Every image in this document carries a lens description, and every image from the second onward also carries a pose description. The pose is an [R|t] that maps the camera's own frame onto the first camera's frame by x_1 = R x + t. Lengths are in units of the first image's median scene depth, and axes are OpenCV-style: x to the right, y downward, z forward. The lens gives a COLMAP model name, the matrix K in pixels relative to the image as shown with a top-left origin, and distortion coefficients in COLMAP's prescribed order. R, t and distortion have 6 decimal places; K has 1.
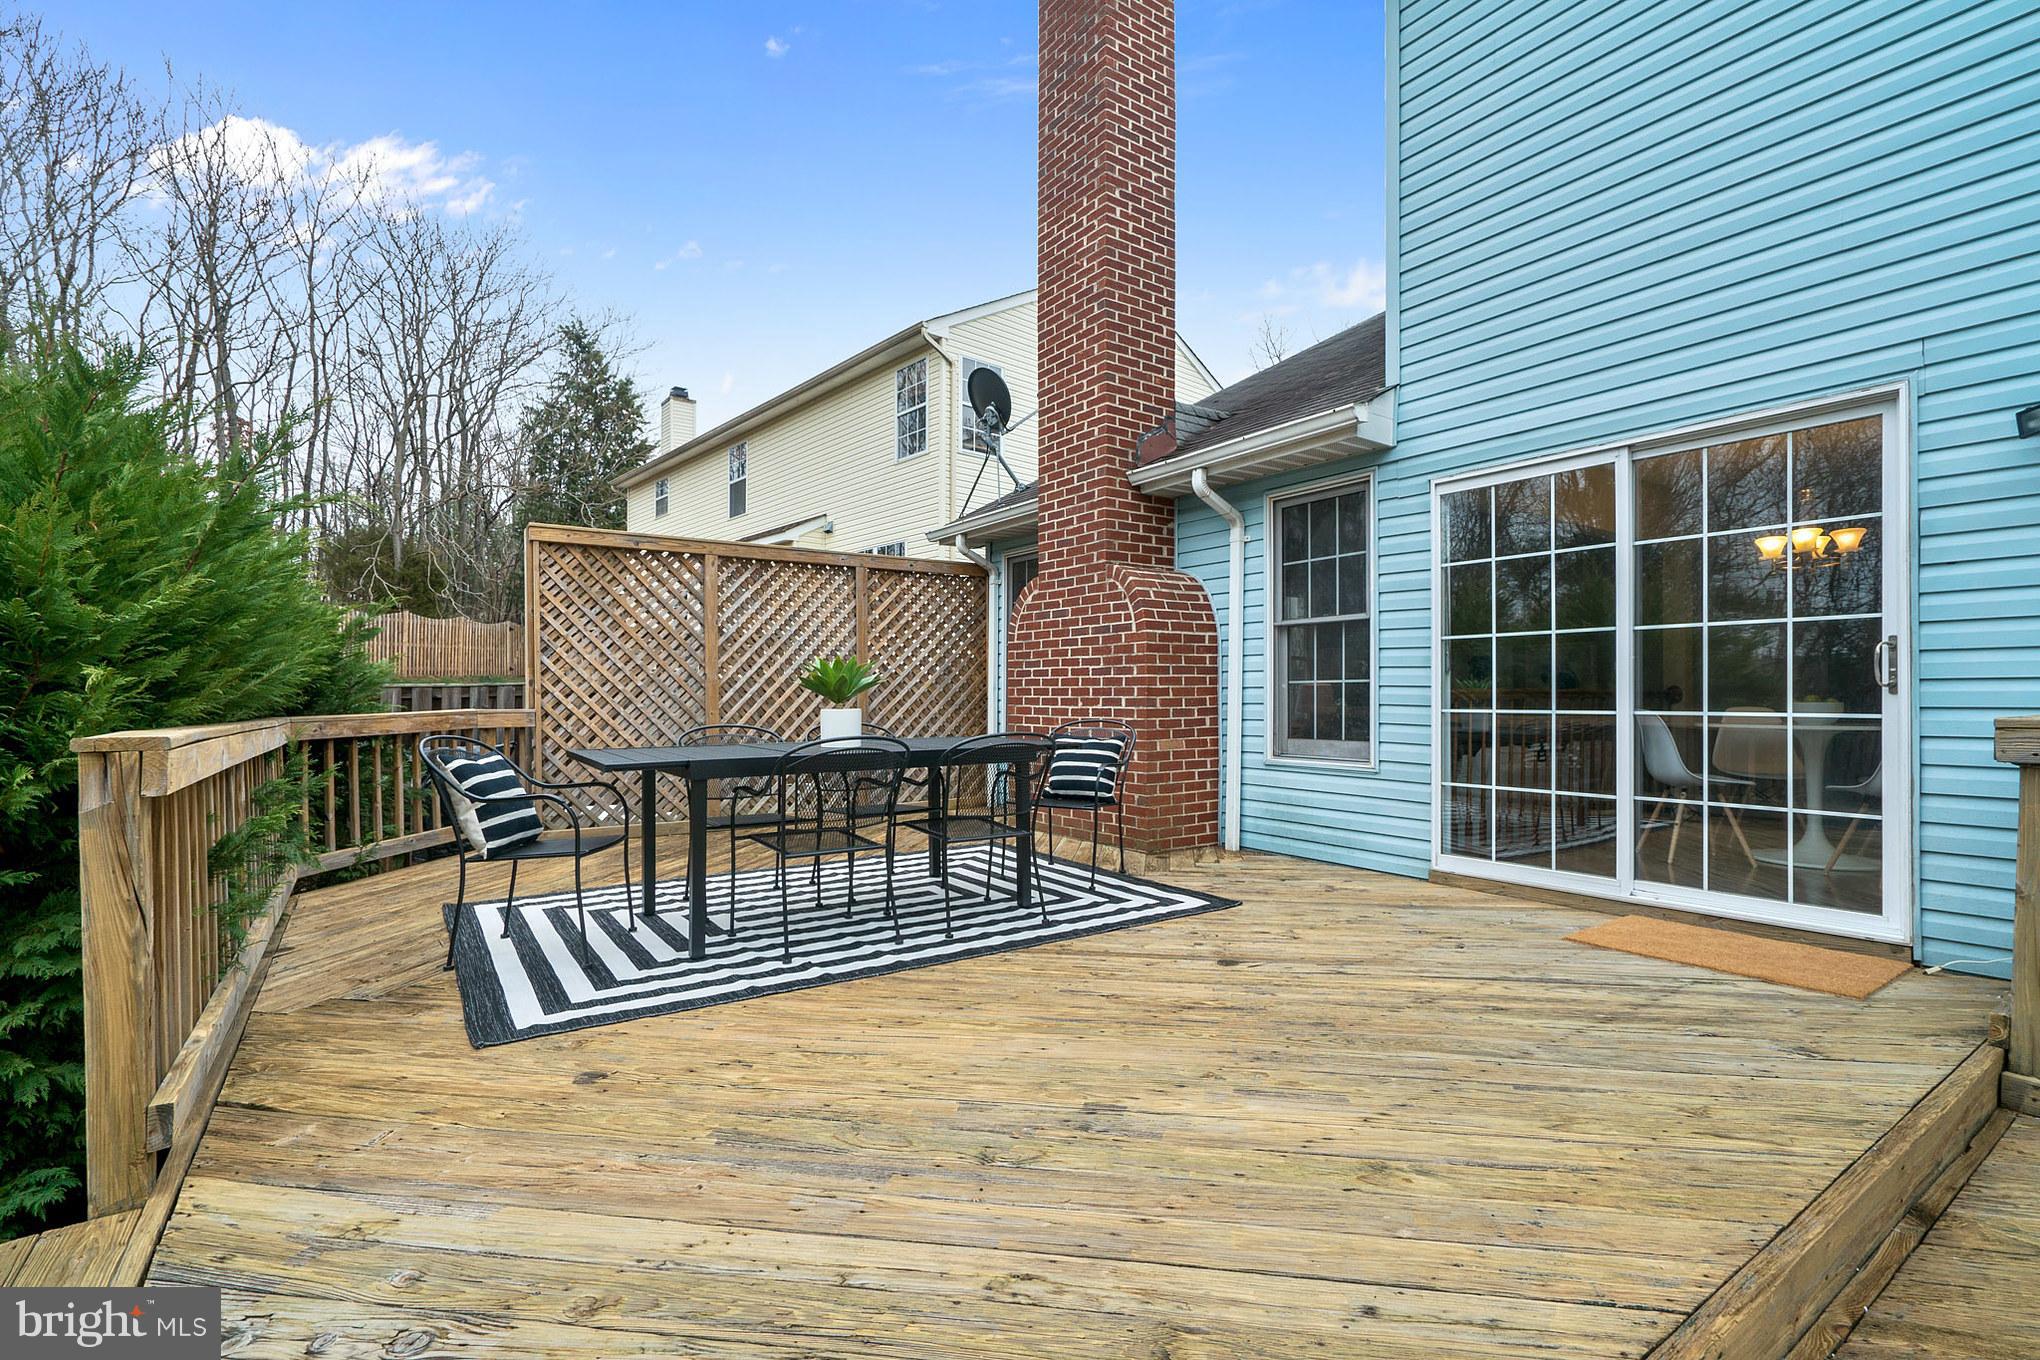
lens RADIAL K [[939.5, 0, 1020.5], [0, 939.5, 689.5], [0, 0, 1]] dist [-0.001490, 0.000120]
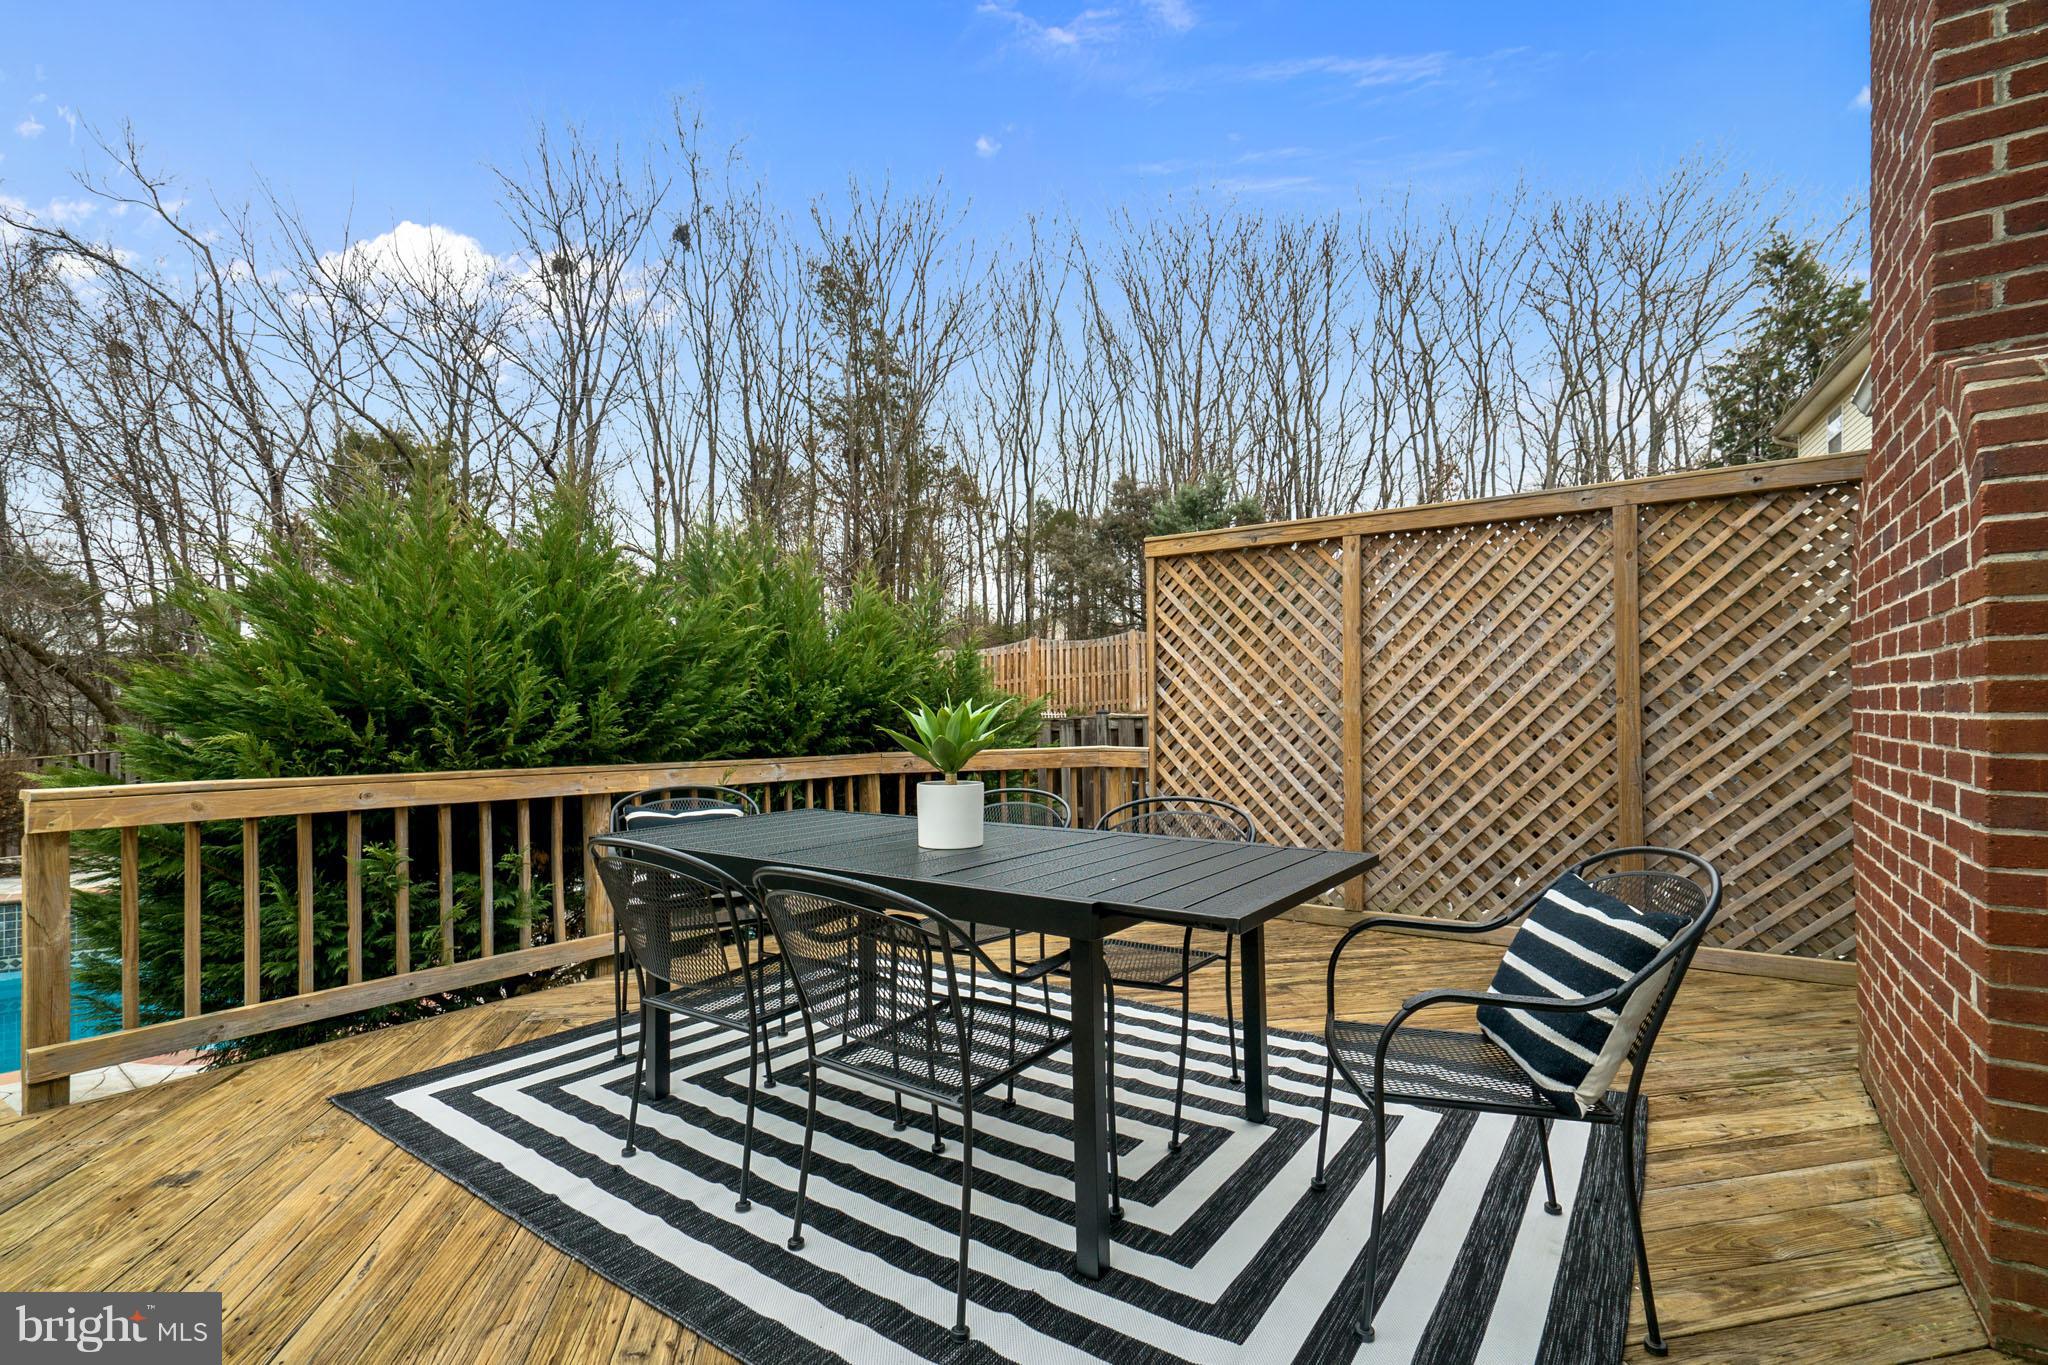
lens RADIAL K [[940.7, 0, 1010.5], [0, 940.7, 708.2], [0, 0, 1]] dist [-0.002292, 0.000092]
pose [[0.329238, -0.005177, -0.944233, 0.275253], [0.013463, 0.999909, -0.000788, -0.017869], [0.944151, -0.012453, 0.329277, 0.576500]]
